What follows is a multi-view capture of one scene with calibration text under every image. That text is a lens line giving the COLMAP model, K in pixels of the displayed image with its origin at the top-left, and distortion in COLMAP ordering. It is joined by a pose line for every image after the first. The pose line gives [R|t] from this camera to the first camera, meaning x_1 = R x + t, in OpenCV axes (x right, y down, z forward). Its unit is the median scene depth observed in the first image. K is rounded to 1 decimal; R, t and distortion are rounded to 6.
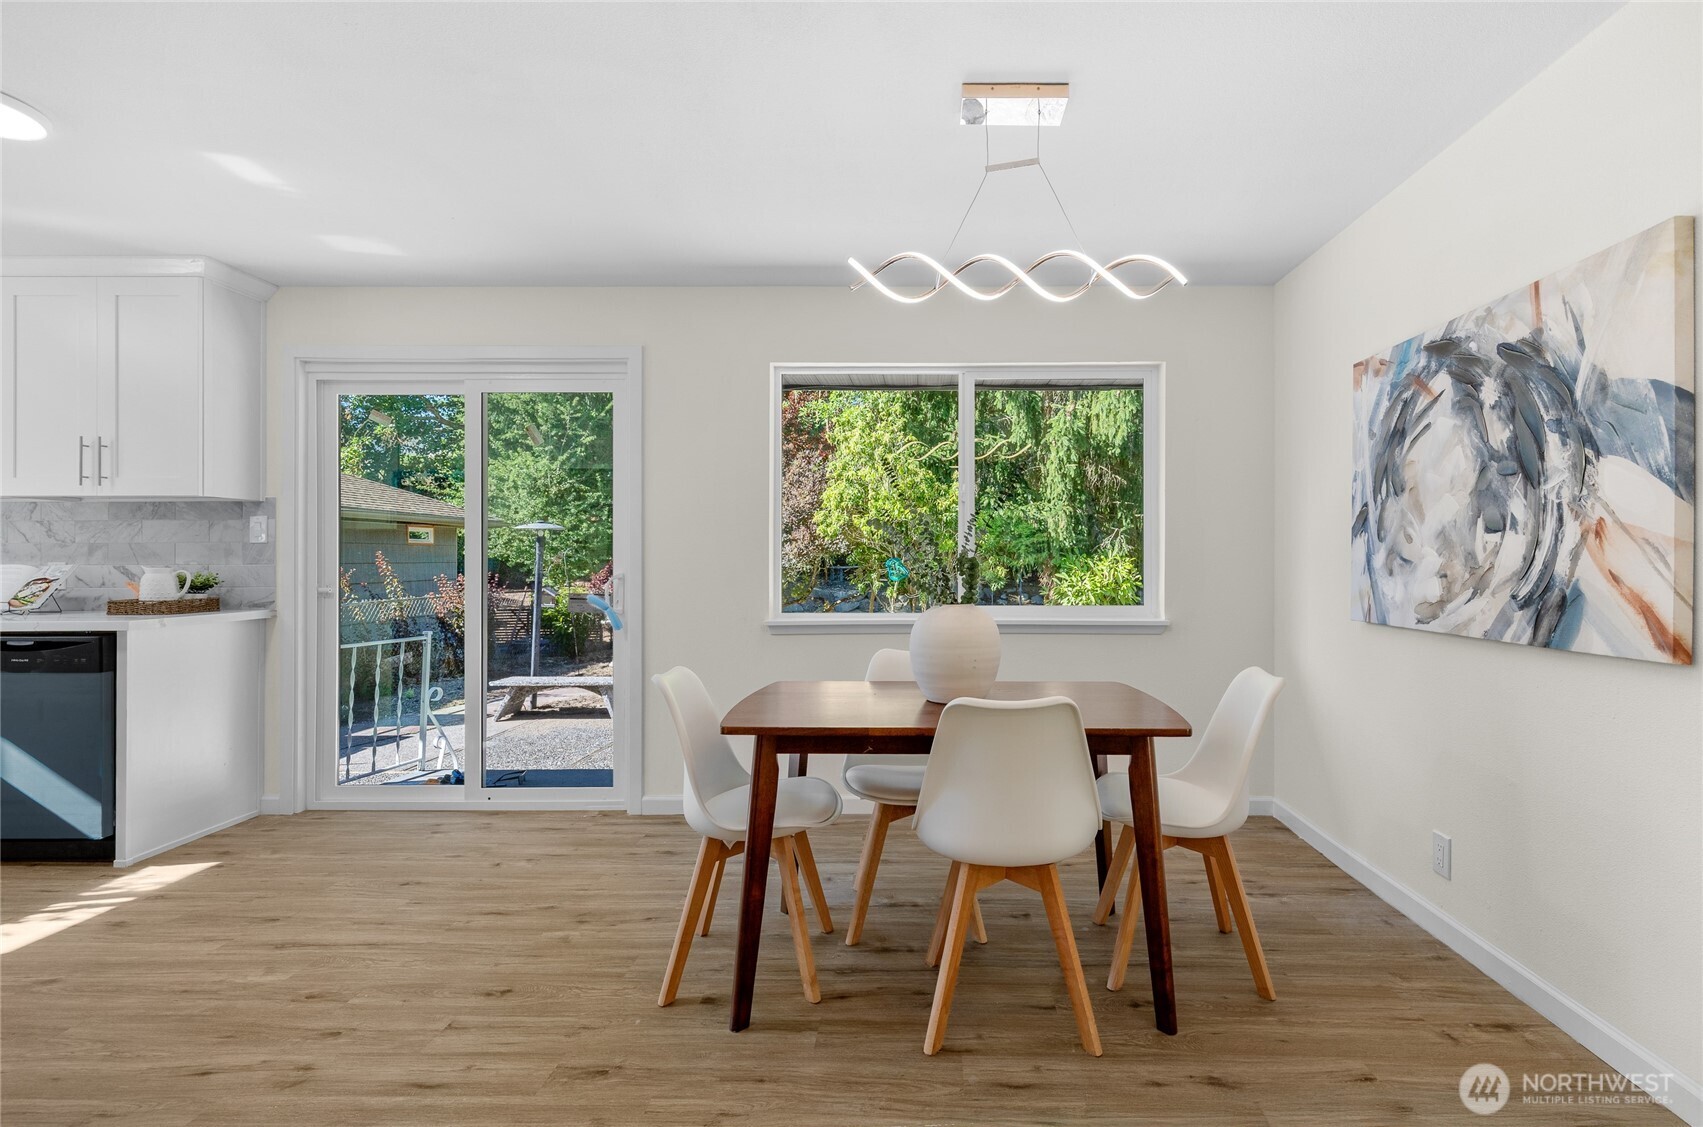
lens RADIAL K [[795.4, 0, 889.6], [0, 795.4, 549.7], [0, 0, 1]] dist [0.013759, -0.000344]
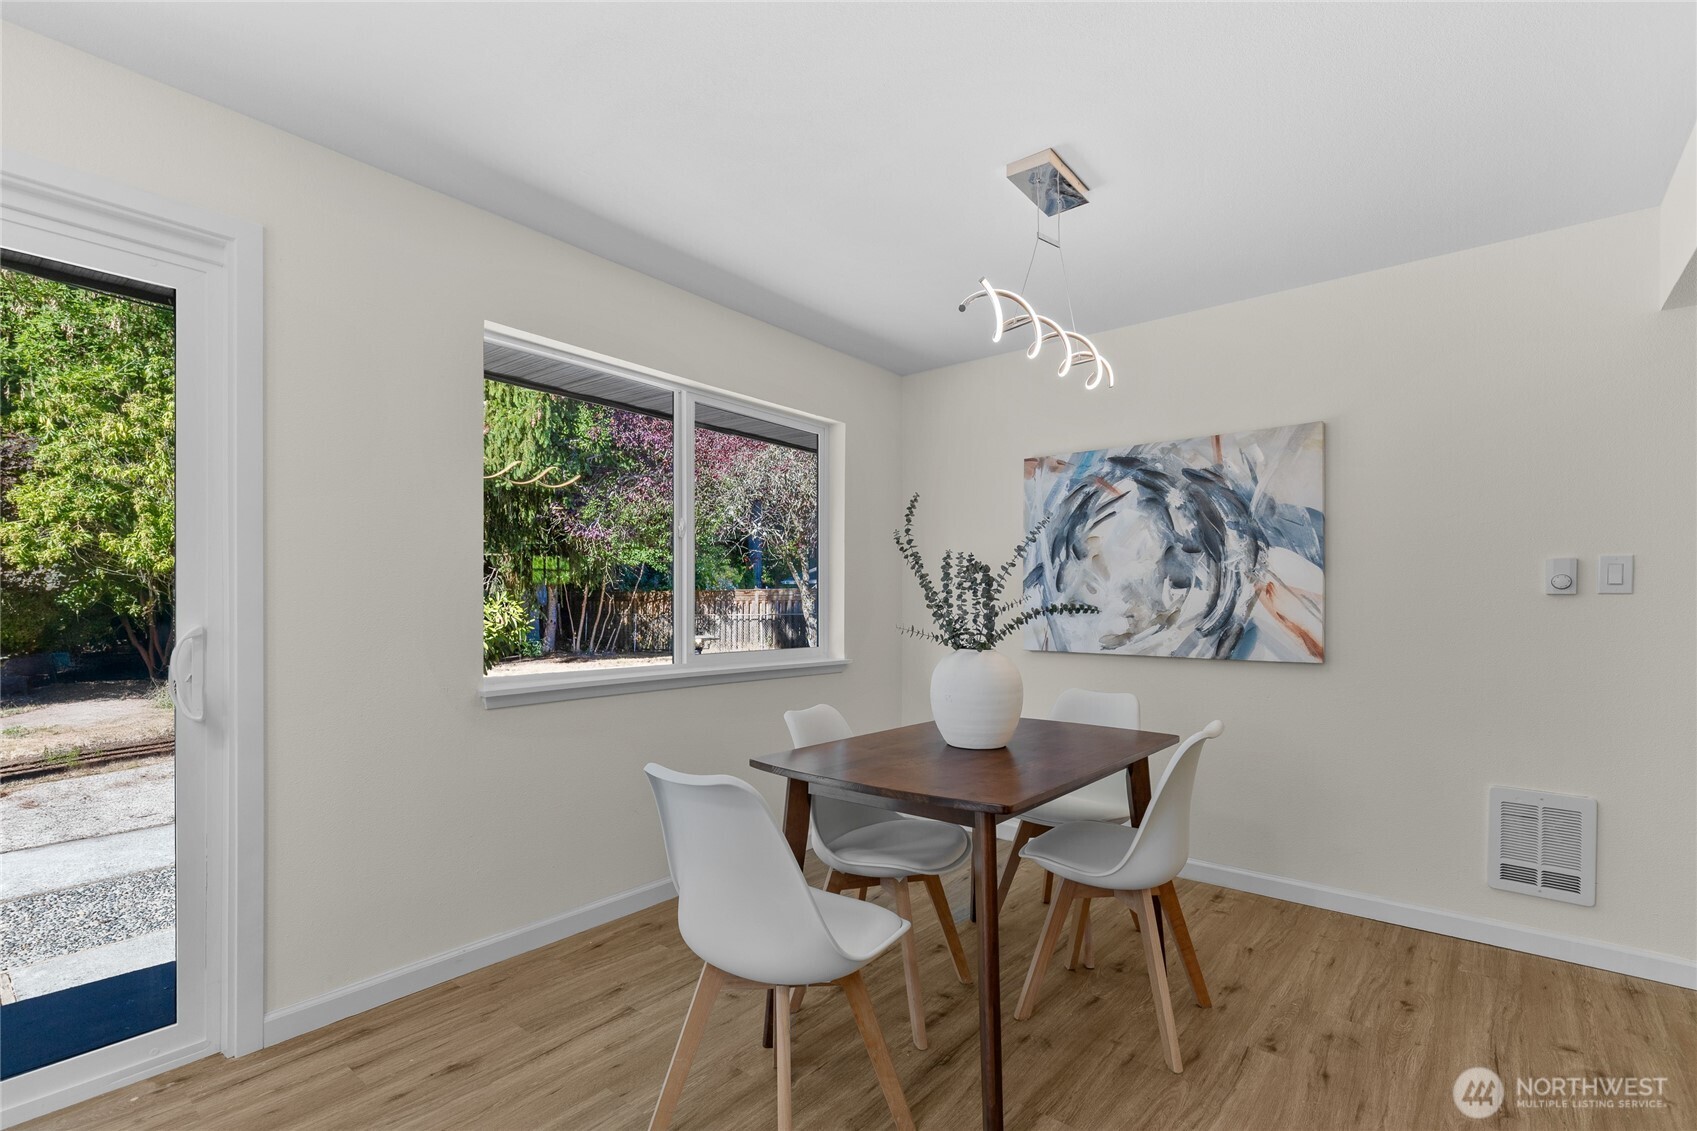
lens RADIAL K [[792.6, 0, 820.9], [0, 792.6, 599.5], [0, 0, 1]] dist [0.013759, -0.000344]
pose [[0.624268, 0.004588, 0.781196, -0.838051], [-0.013745, 0.999892, 0.005112, 0.001554], [-0.781089, -0.013929, 0.624264, 0.542074]]
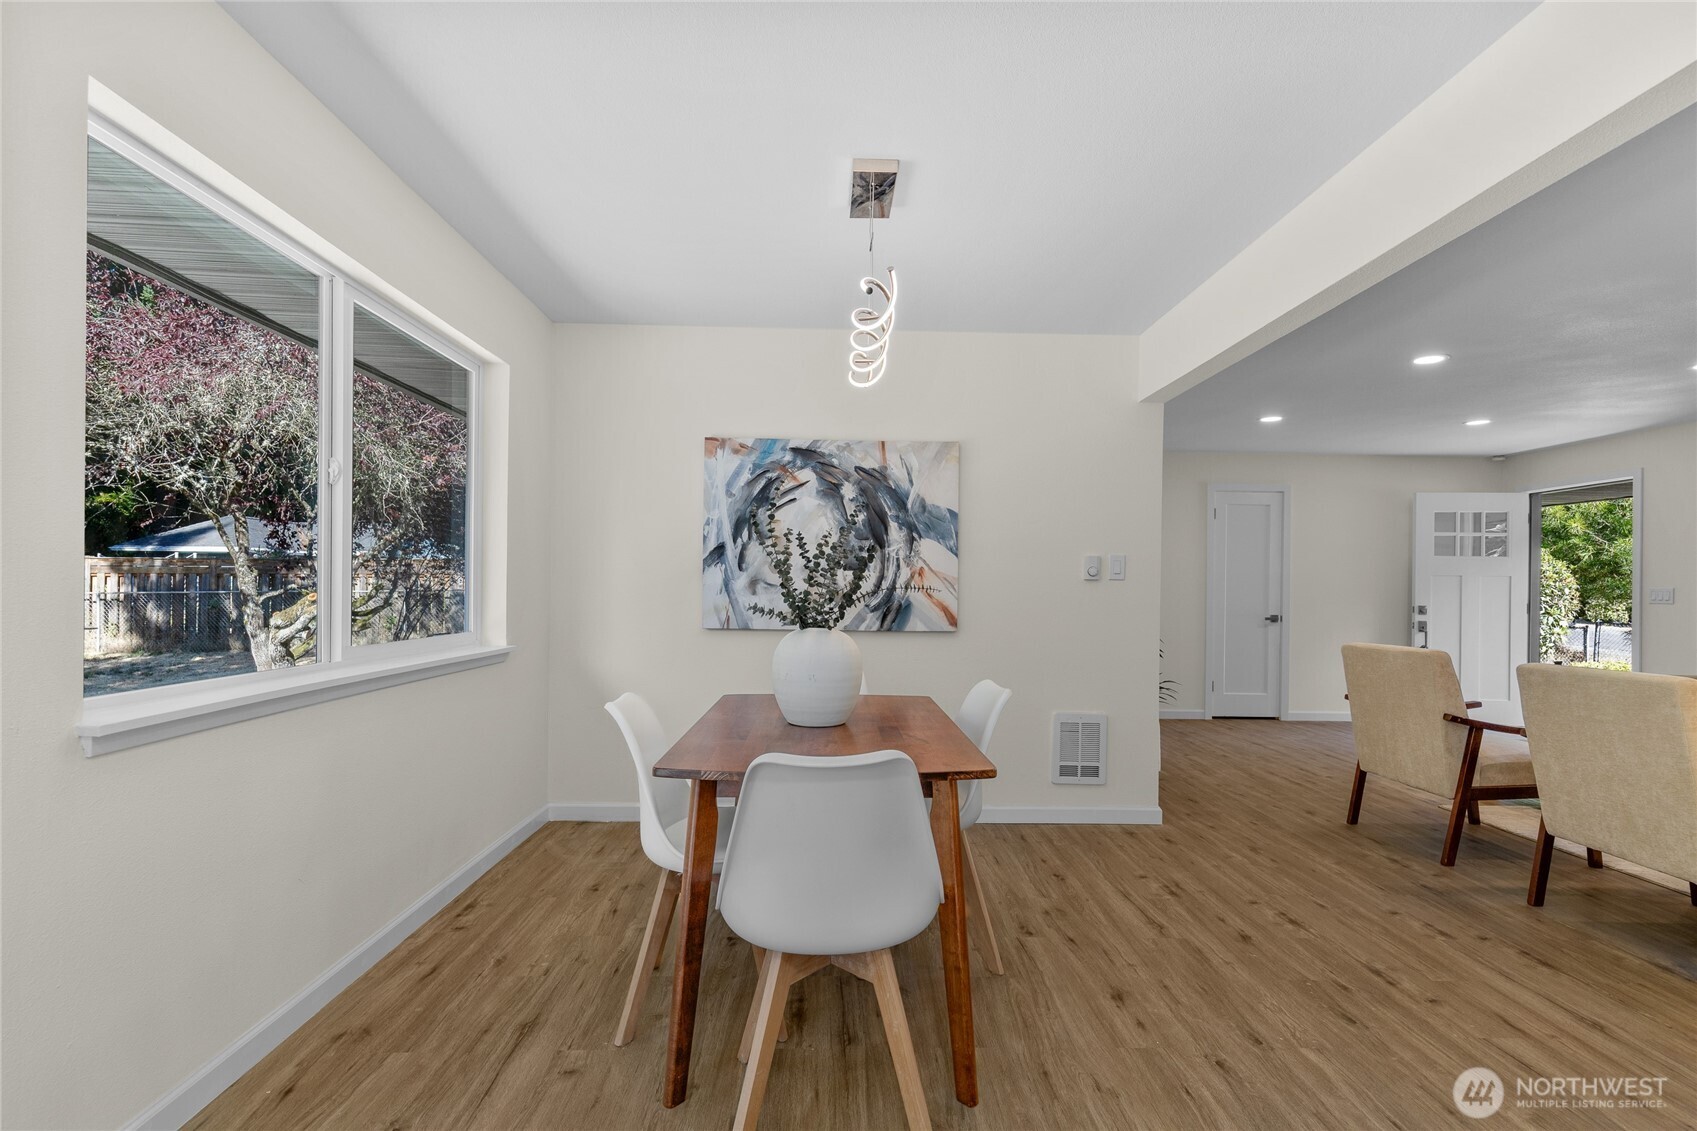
lens RADIAL K [[792.6, 0, 846.0], [0, 792.6, 576.9], [0, 0, 1]] dist [0.013759, -0.000344]
pose [[-0.060006, 0.008332, 0.998163, -0.948216], [-0.028261, 0.999550, -0.010042, 0.010557], [-0.997798, -0.028812, -0.059743, 1.047952]]
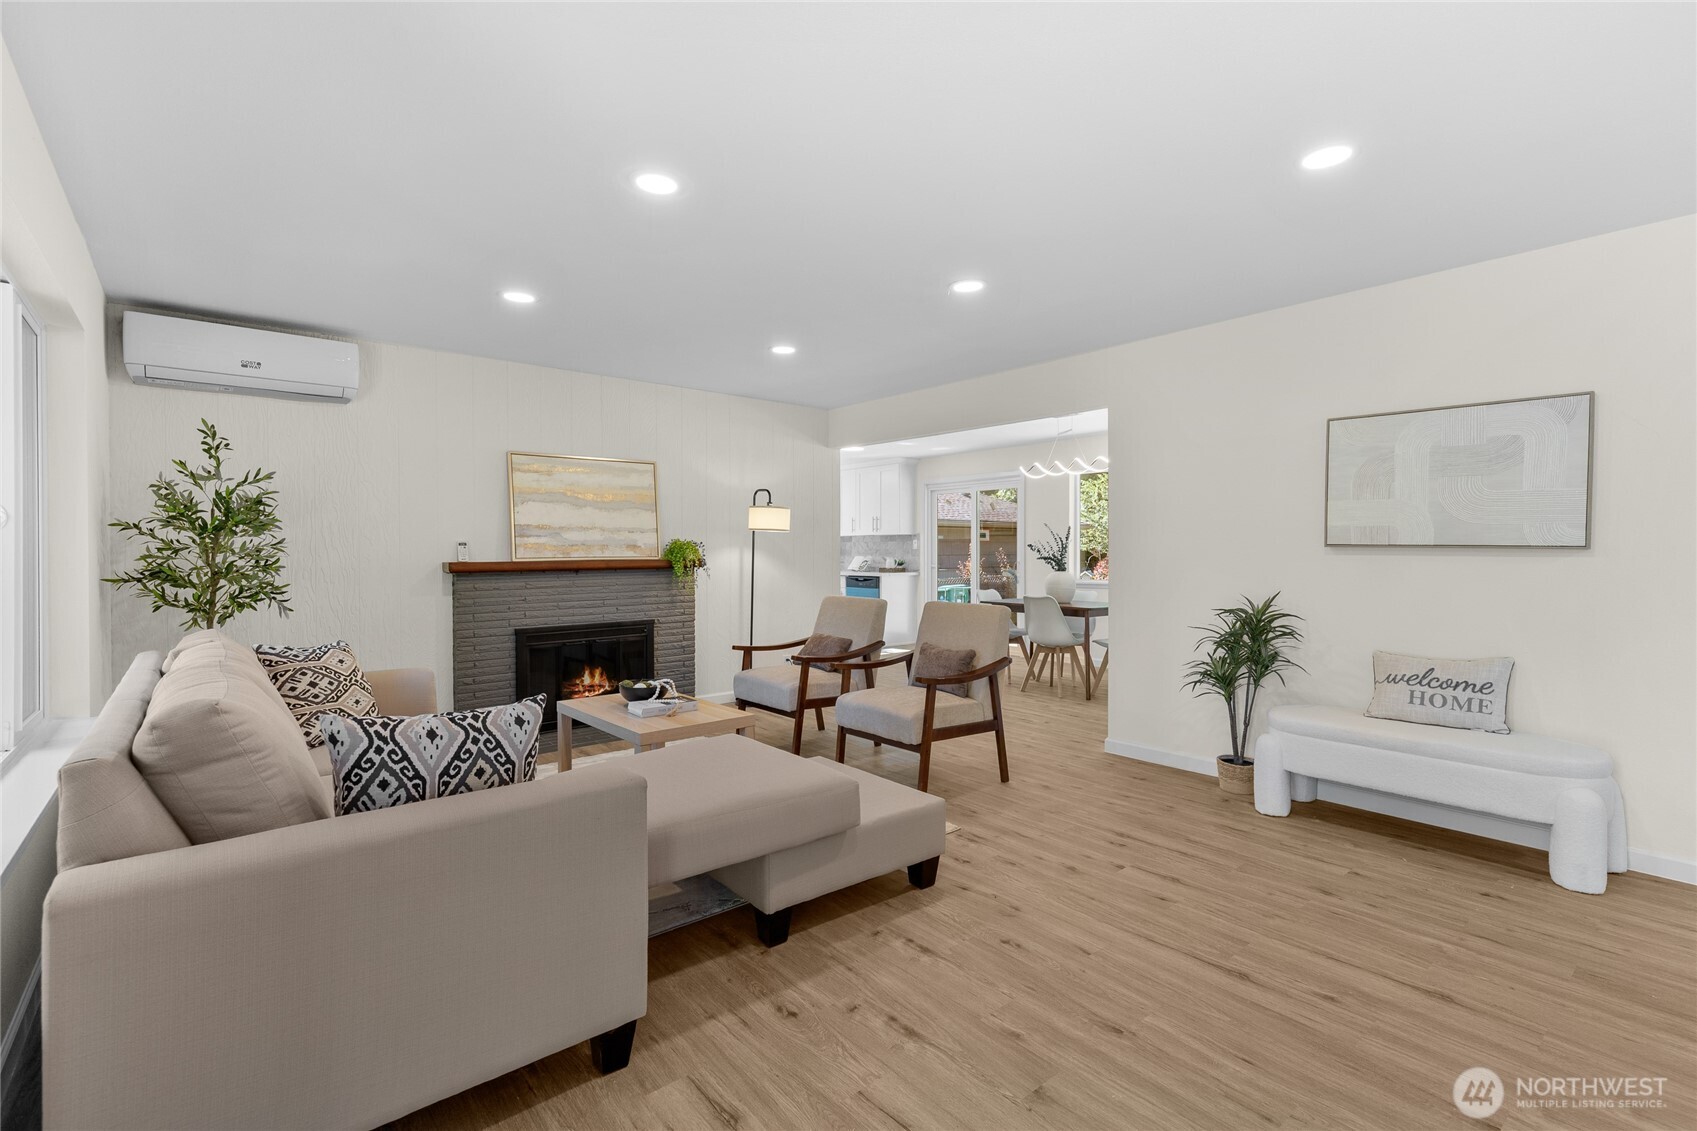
lens RADIAL K [[792.6, 0, 865.3], [0, 792.6, 557.1], [0, 0, 1]] dist [0.013759, -0.000344]
pose [[0.668181, 0.001468, -0.743997, 1.727869], [0.015797, 0.999745, 0.016161, -0.040735], [0.743831, -0.022552, 0.667987, -1.477234]]
